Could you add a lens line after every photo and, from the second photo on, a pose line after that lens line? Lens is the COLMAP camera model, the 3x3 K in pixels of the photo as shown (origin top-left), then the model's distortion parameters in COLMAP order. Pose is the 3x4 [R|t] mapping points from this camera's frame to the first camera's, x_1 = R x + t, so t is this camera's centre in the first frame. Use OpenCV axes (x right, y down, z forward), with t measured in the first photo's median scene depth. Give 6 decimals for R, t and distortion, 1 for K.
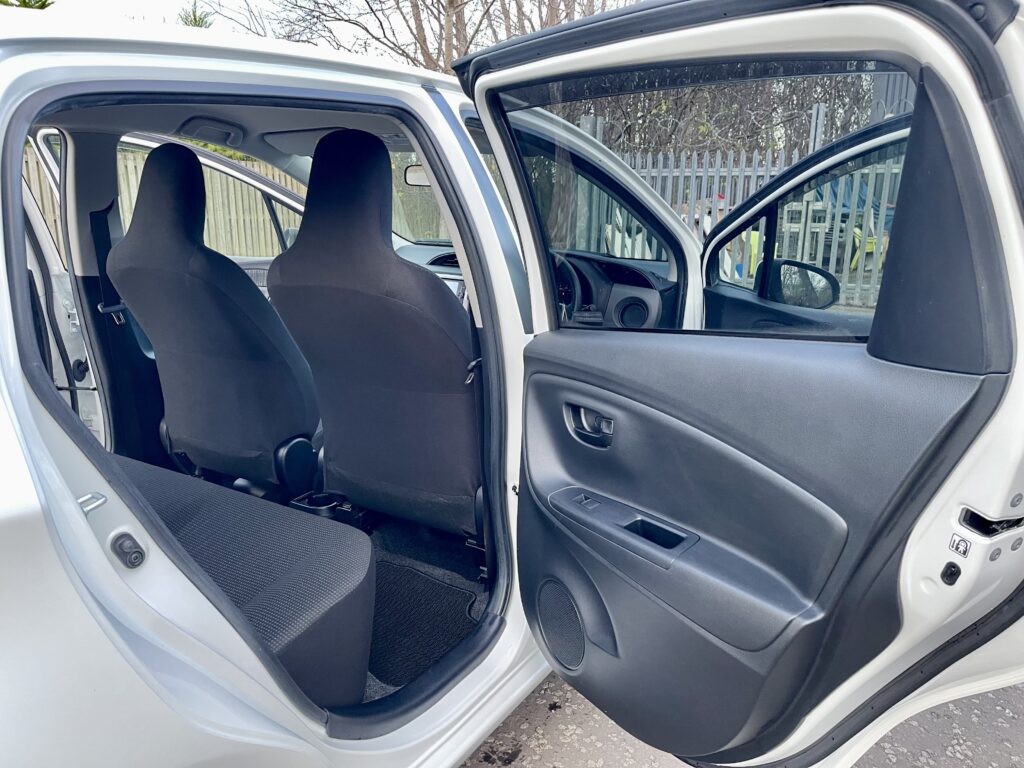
lens RADIAL K [[749.2, 0, 491.2], [0, 749.2, 385.3], [0, 0, 1]] dist [0.031656, -0.000601]
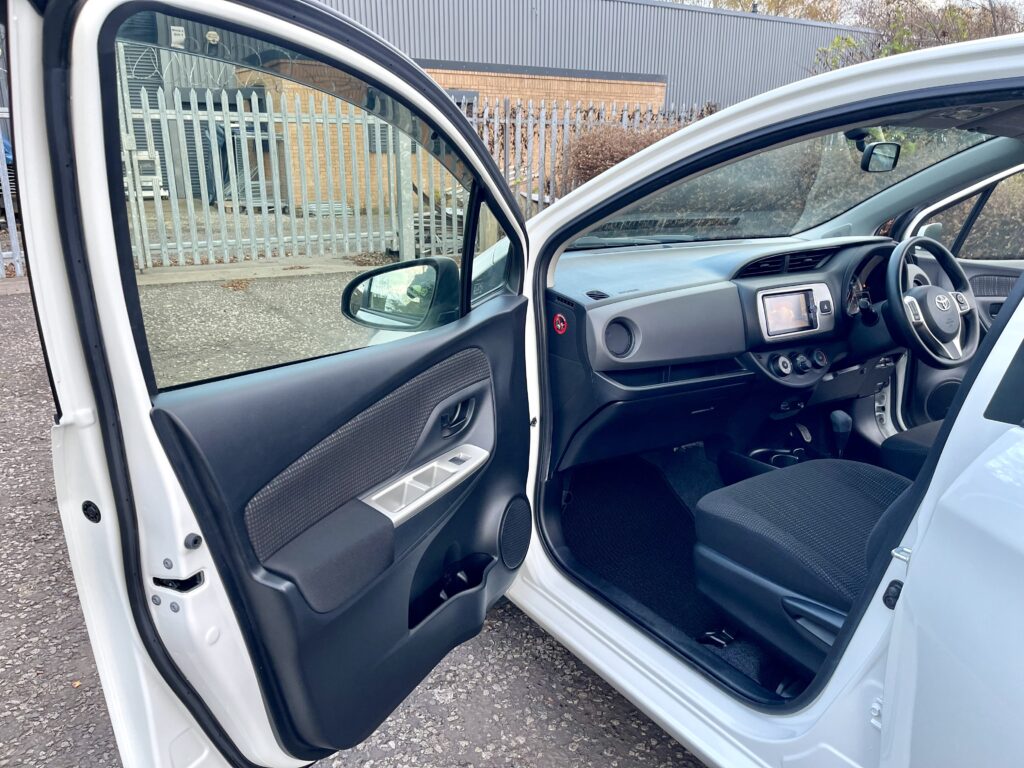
lens RADIAL K [[768.3, 0, 509.8], [0, 768.3, 377.4], [0, 0, 1]] dist [0.029689, 0.000369]
pose [[0.398208, -0.275971, 0.874797, -0.245141], [0.222096, 0.954302, 0.199954, -0.078929], [-0.890002, 0.114666, 0.441303, 0.260878]]
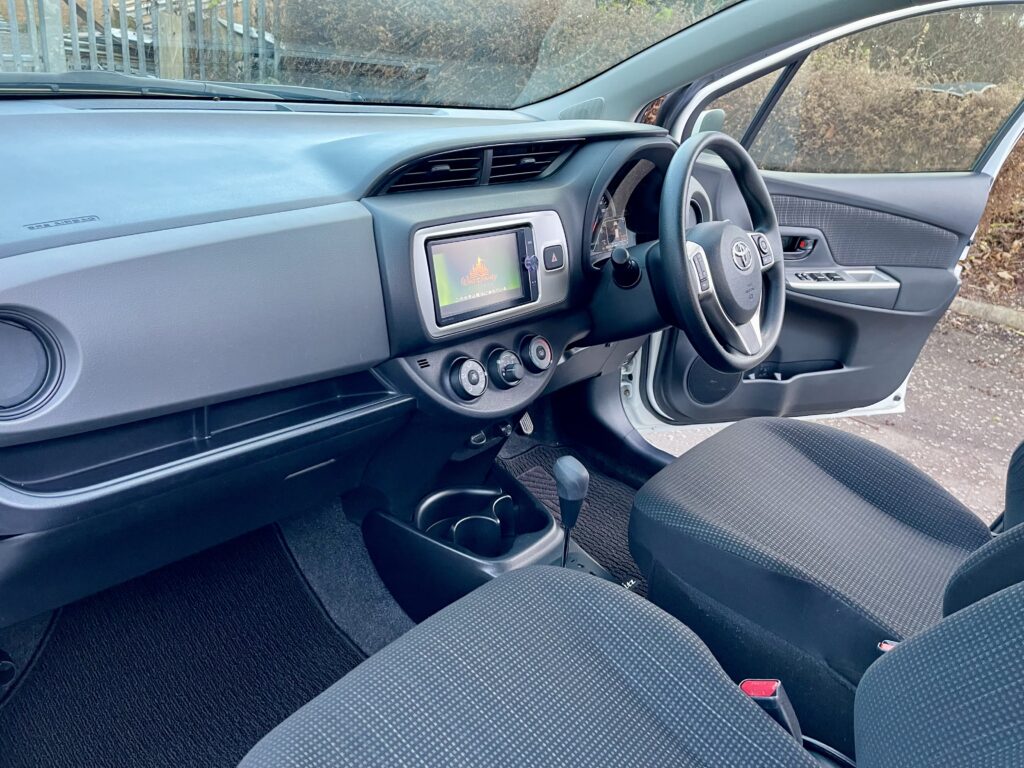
lens RADIAL K [[773.4, 0, 512.0], [0, 773.4, 384.0], [0, 0, 1]] dist [0.058548, -0.079308]
pose [[0.116435, -0.430337, 0.895127, -0.121758], [0.118157, 0.900859, 0.417723, -0.066083], [-0.986145, 0.057128, 0.155739, 0.264890]]
